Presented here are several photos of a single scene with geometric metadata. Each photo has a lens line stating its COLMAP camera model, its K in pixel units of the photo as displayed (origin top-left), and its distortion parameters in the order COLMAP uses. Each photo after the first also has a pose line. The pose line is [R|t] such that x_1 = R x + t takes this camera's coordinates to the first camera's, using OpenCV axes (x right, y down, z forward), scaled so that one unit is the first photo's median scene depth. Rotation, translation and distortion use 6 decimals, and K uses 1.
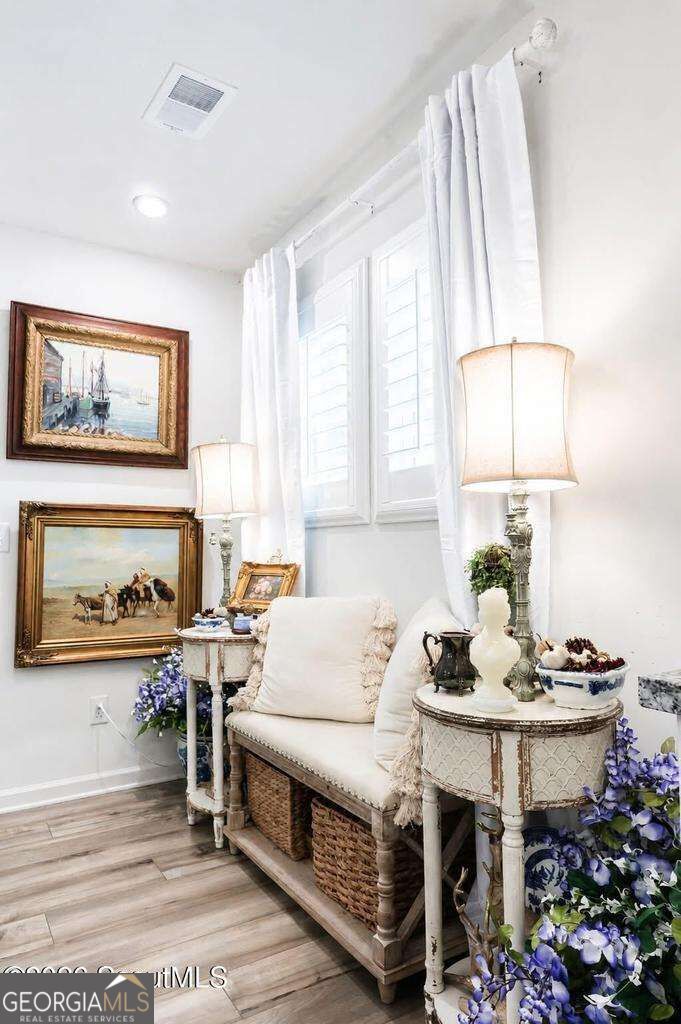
lens RADIAL K [[674.5, 0, 342.1], [0, 674.5, 506.4], [0, 0, 1]] dist [0.032603, 0.008704]
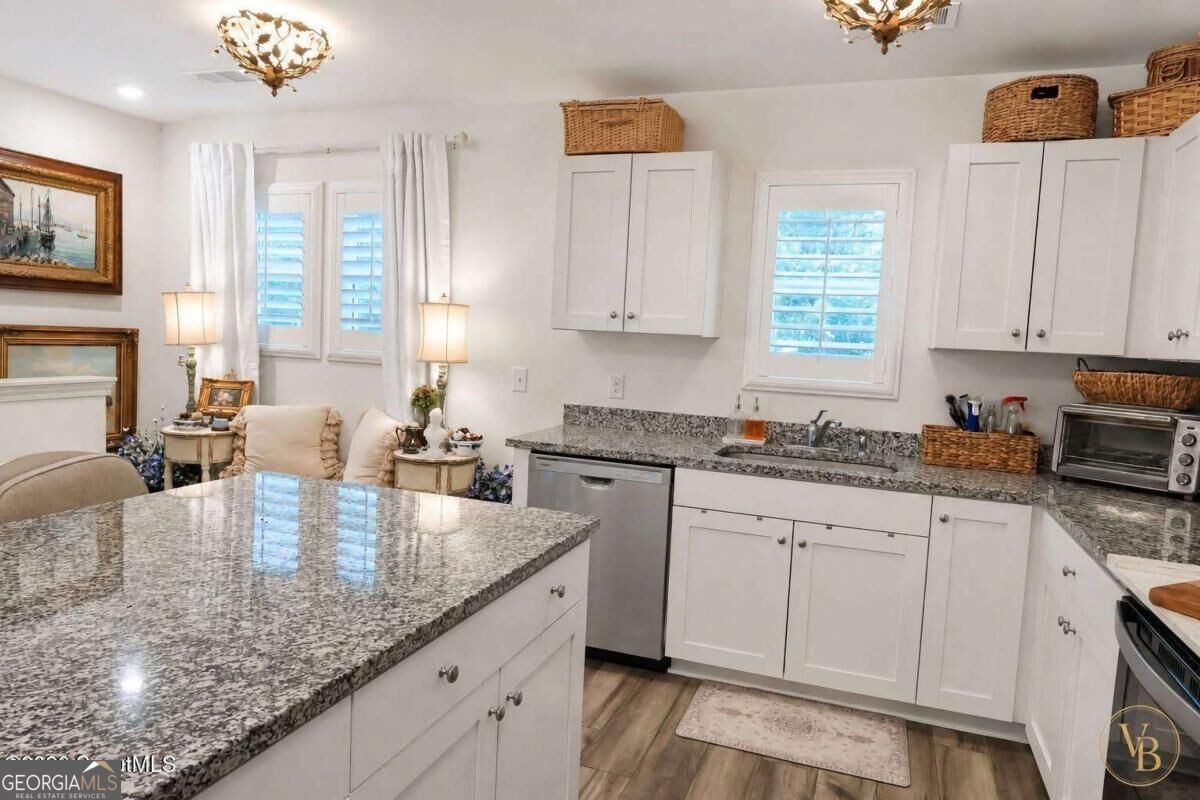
lens RADIAL K [[790.4, 0, 598.8], [0, 790.4, 396.1], [0, 0, 1]] dist [0.032603, 0.008704]
pose [[0.786515, -0.003217, 0.617562, -0.541973], [-0.093632, 0.987805, 0.124394, -0.165369], [-0.610432, -0.155661, 0.776623, -0.773326]]
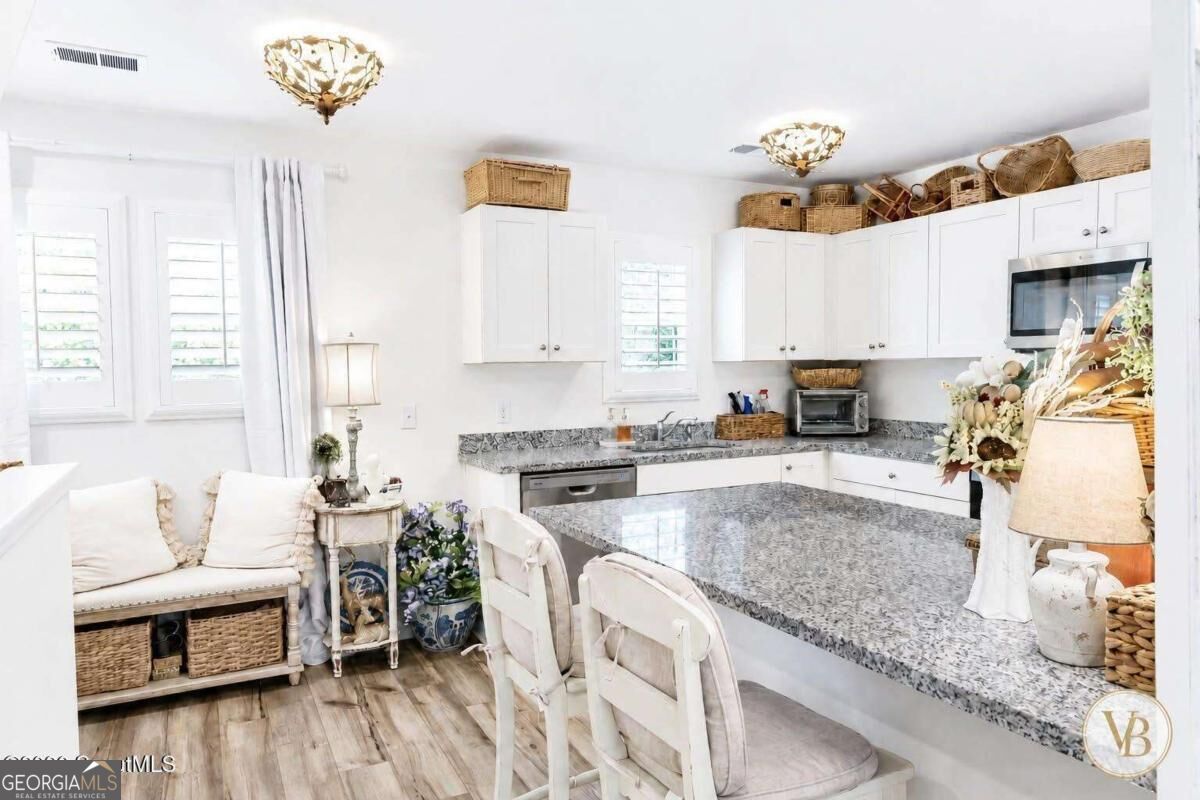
lens RADIAL K [[790.4, 0, 598.6], [0, 790.4, 401.5], [0, 0, 1]] dist [0.032603, 0.008704]
pose [[0.087007, -0.031633, 0.995705, -1.209310], [-0.046126, 0.998296, 0.035745, -0.093024], [-0.995139, -0.049038, 0.085400, 0.019669]]
